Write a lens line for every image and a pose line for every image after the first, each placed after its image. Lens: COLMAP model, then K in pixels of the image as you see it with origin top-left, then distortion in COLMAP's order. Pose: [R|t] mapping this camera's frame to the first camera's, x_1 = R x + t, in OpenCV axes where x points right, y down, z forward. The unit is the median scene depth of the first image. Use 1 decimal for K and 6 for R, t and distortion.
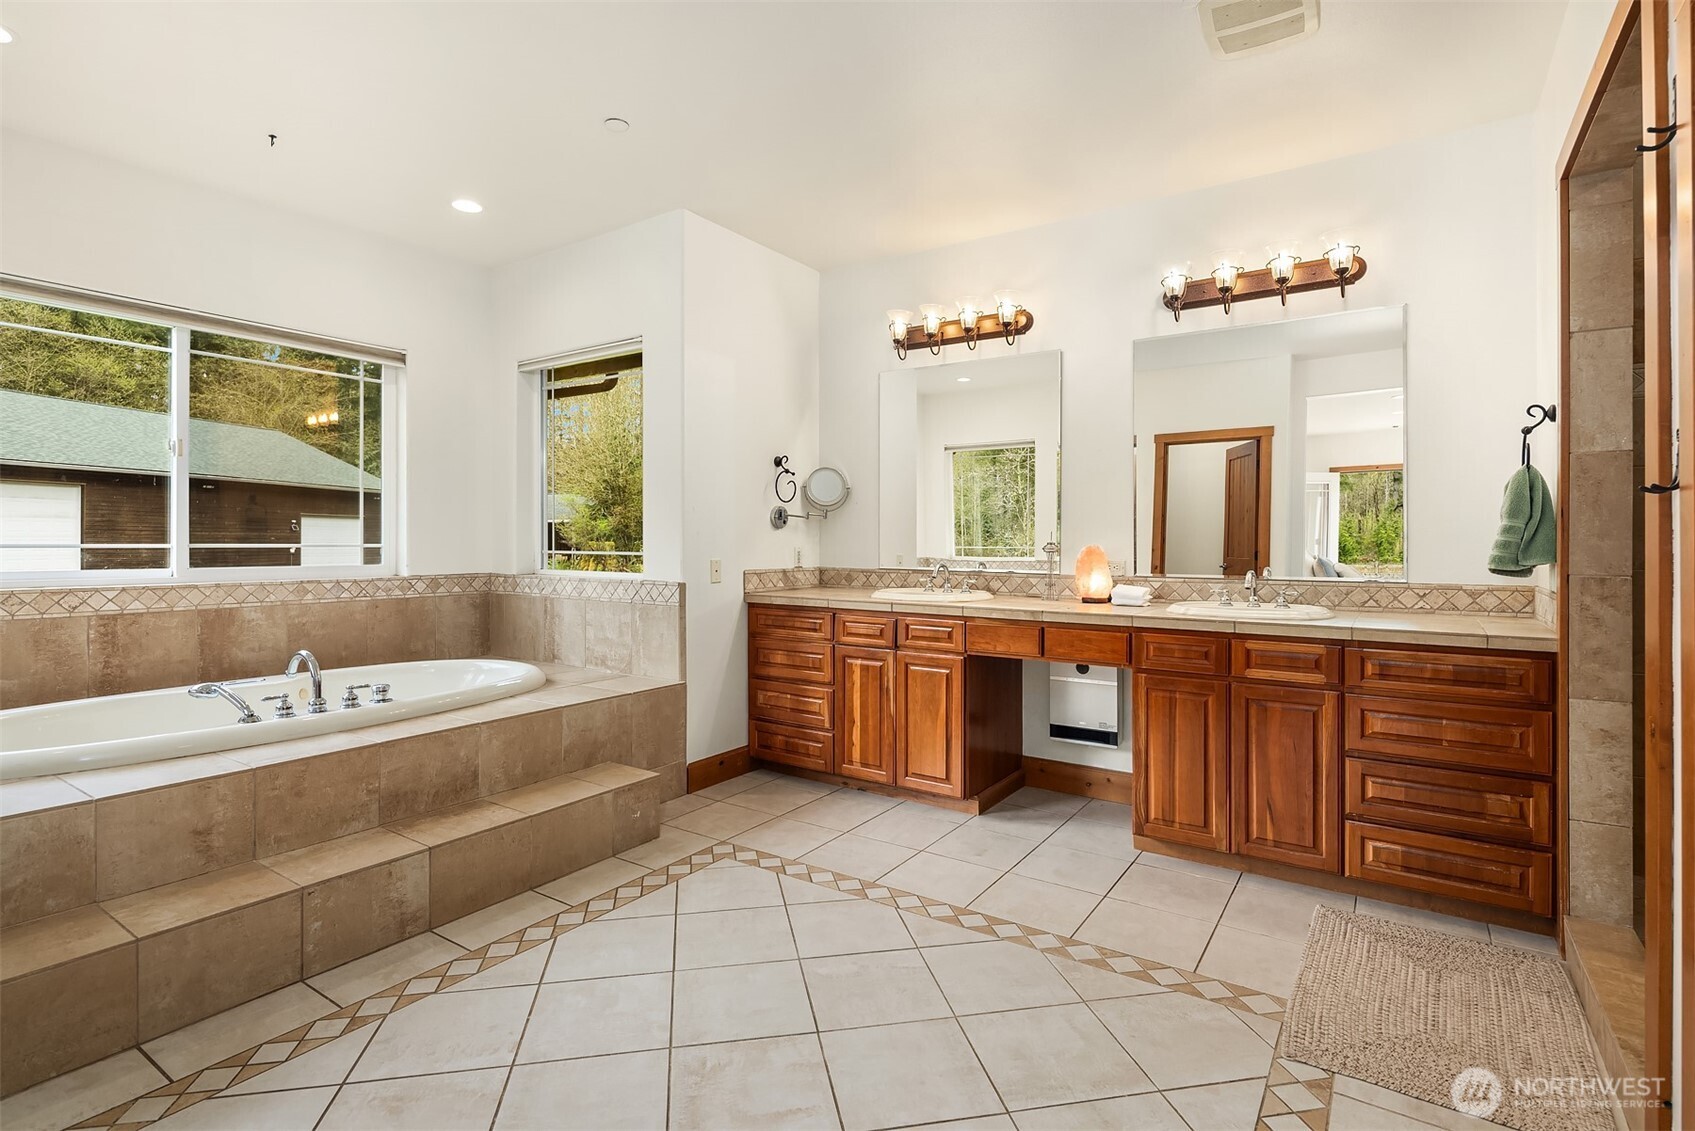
lens RADIAL K [[820.1, 0, 847.1], [0, 820.1, 554.9], [0, 0, 1]] dist [0.000134, -0.001339]
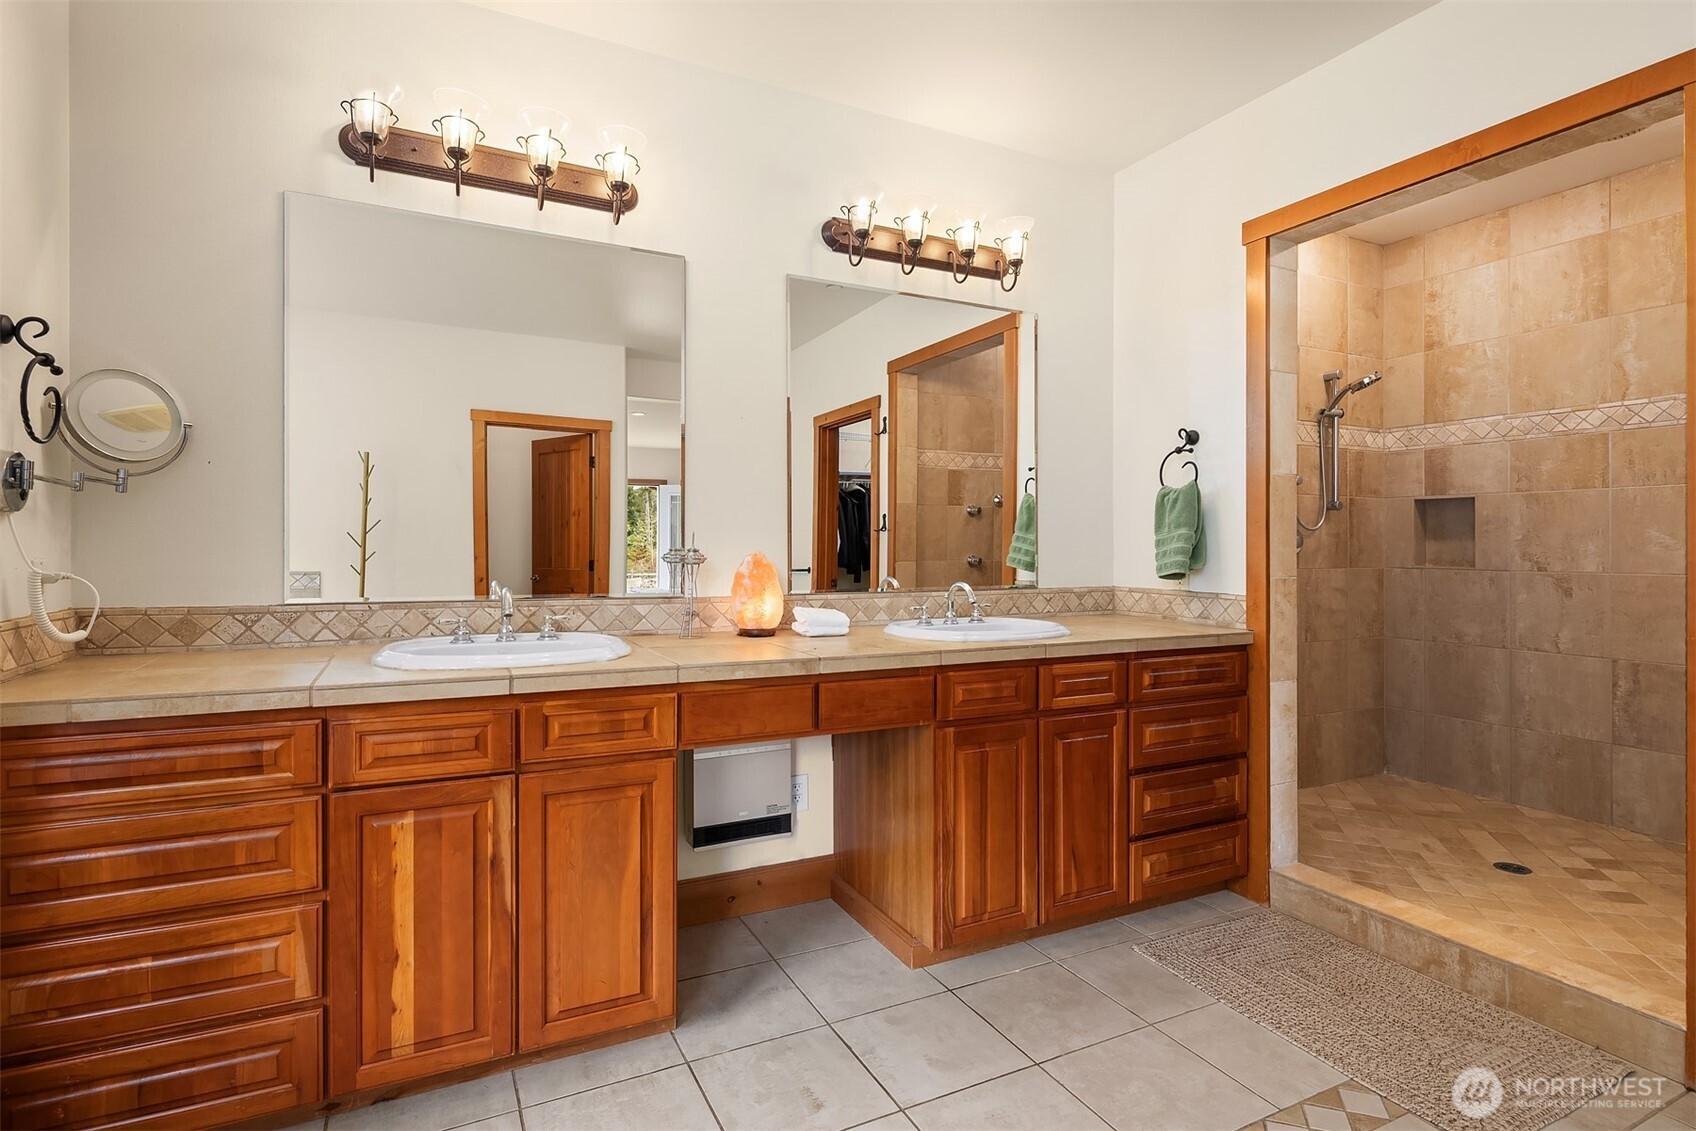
lens RADIAL K [[820.6, 0, 847.6], [0, 820.6, 551.0], [0, 0, 1]] dist [0.000134, -0.001339]
pose [[0.480733, -0.005191, 0.876852, -0.270339], [0.012275, 0.999924, -0.000810, -0.011908], [-0.876781, 0.011153, 0.480760, 0.596028]]
